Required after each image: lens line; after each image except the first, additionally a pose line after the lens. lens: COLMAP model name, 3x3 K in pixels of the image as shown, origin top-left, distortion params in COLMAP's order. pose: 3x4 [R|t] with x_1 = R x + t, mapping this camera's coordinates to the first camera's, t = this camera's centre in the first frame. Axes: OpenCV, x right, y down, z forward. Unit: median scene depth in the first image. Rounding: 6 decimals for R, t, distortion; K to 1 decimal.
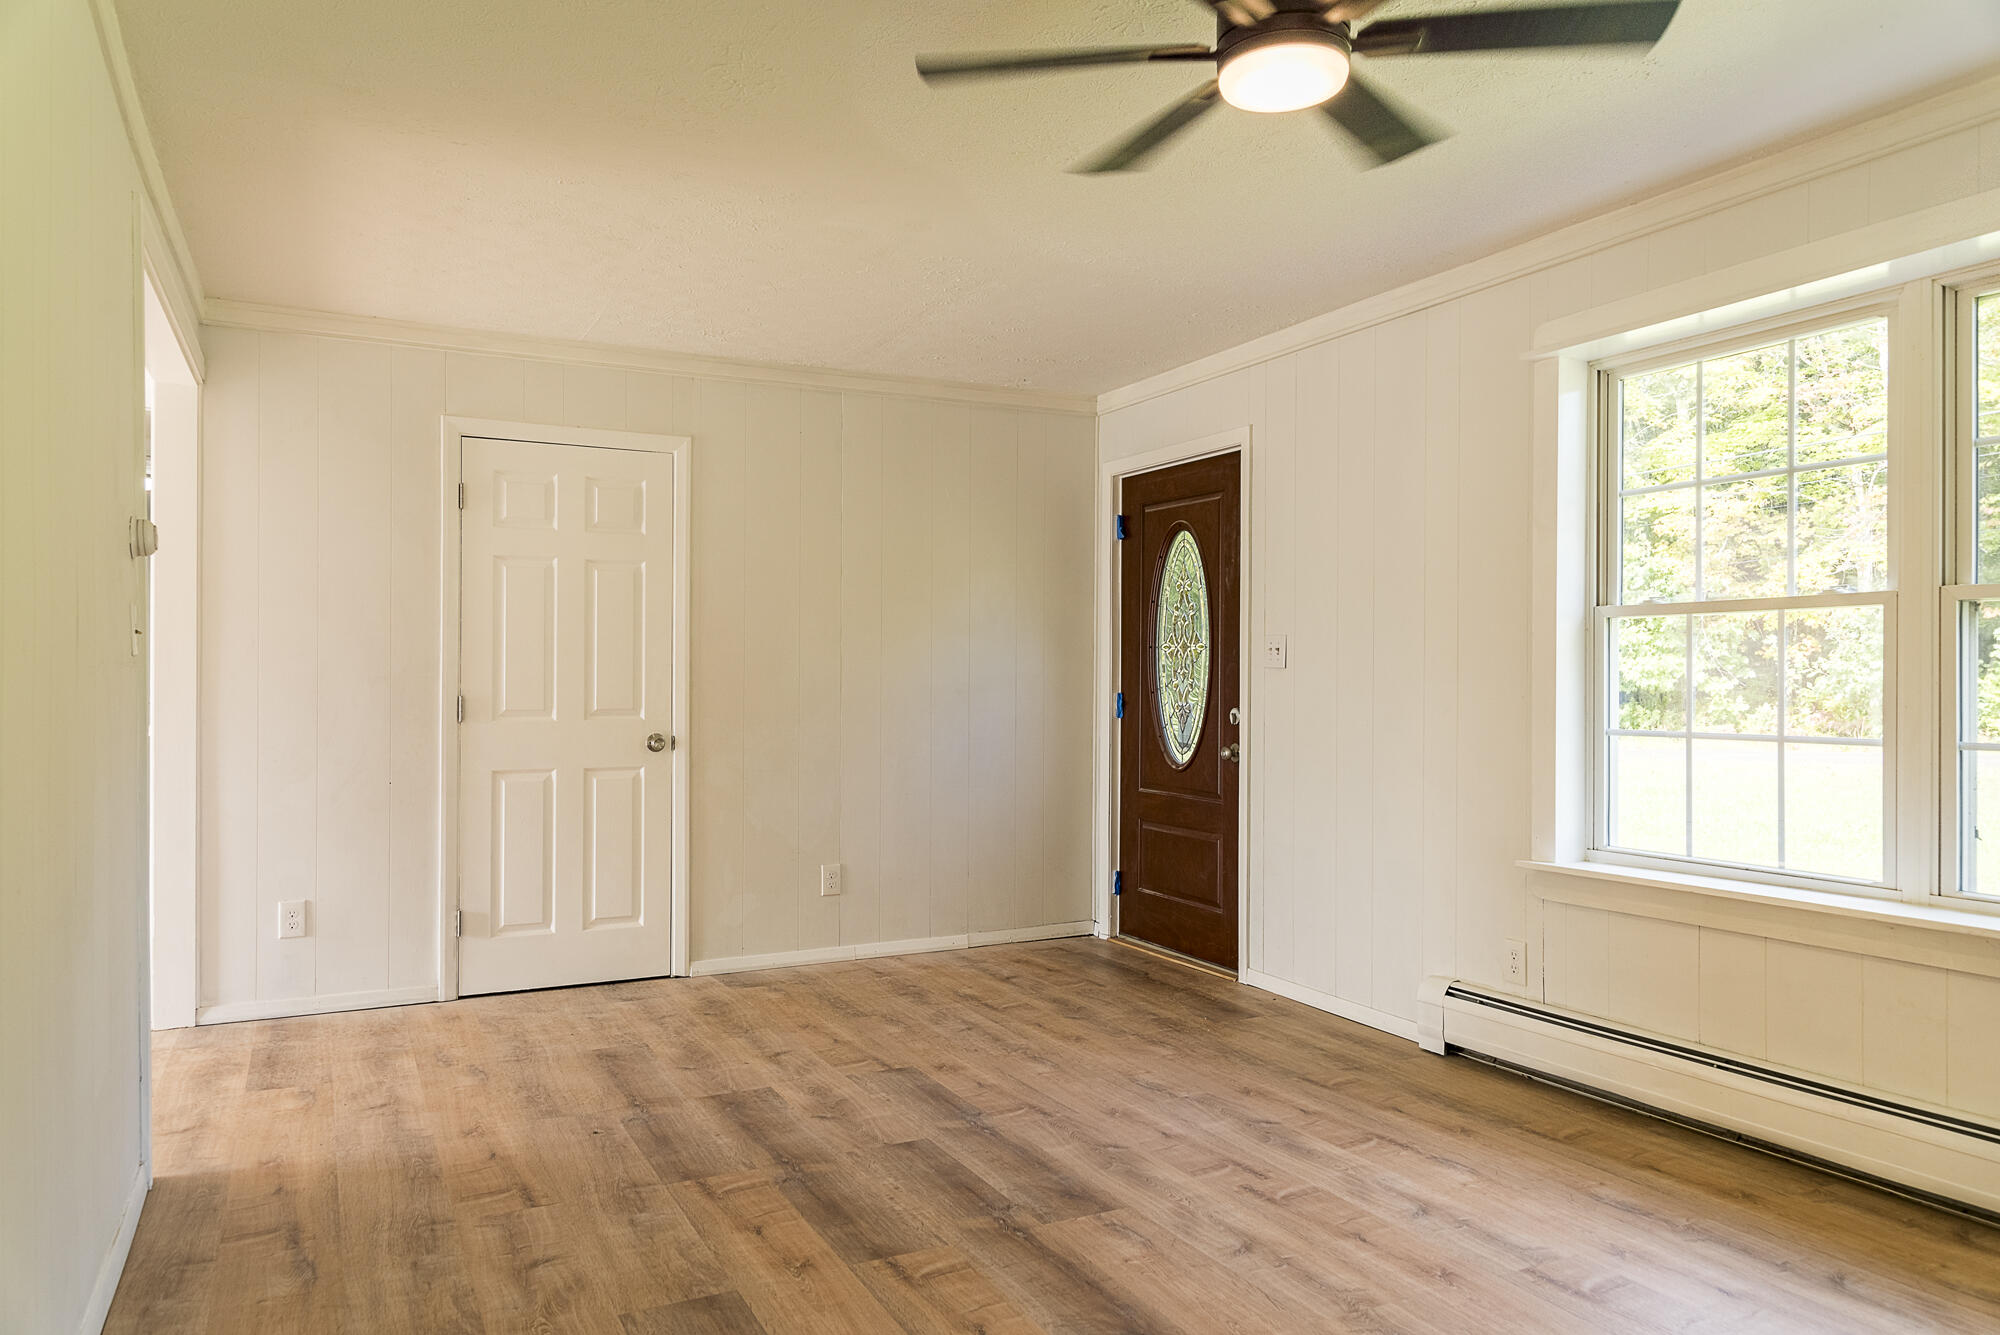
lens RADIAL K [[1360.2, 0, 1000.1], [0, 1360.2, 683.6], [0, 0, 1]] dist [0.020498, -0.007607]
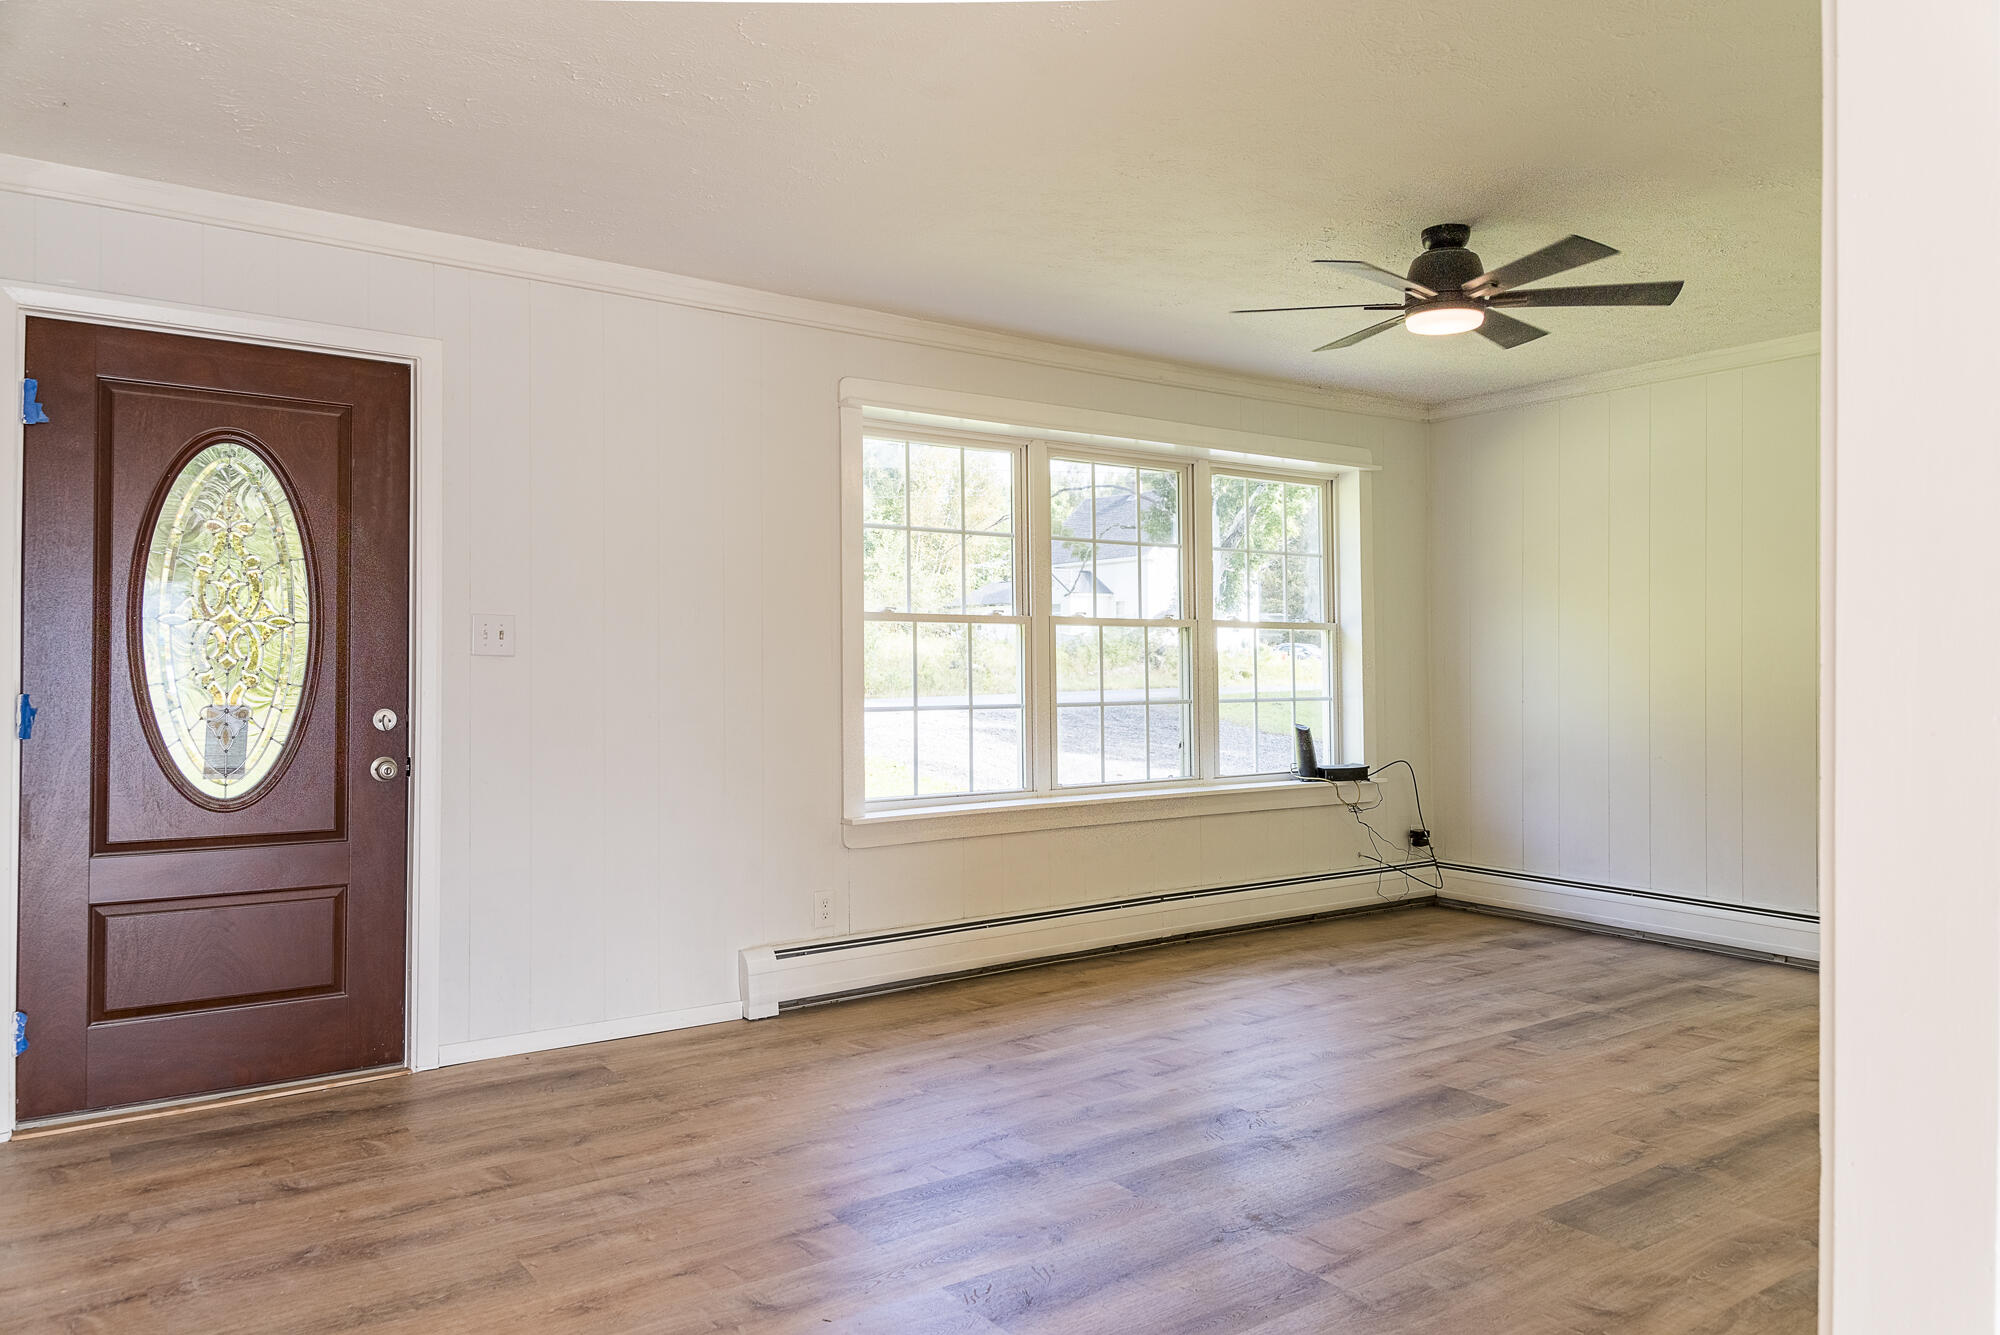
lens RADIAL K [[1345.0, 0, 968.0], [0, 1345.0, 668.0], [0, 0, 1]] dist [0.020905, -0.001409]
pose [[-0.140779, -0.003207, 0.990036, -0.863259], [0.003823, 0.999986, 0.003783, -0.009257], [-0.990034, 0.004317, -0.140764, 1.133942]]
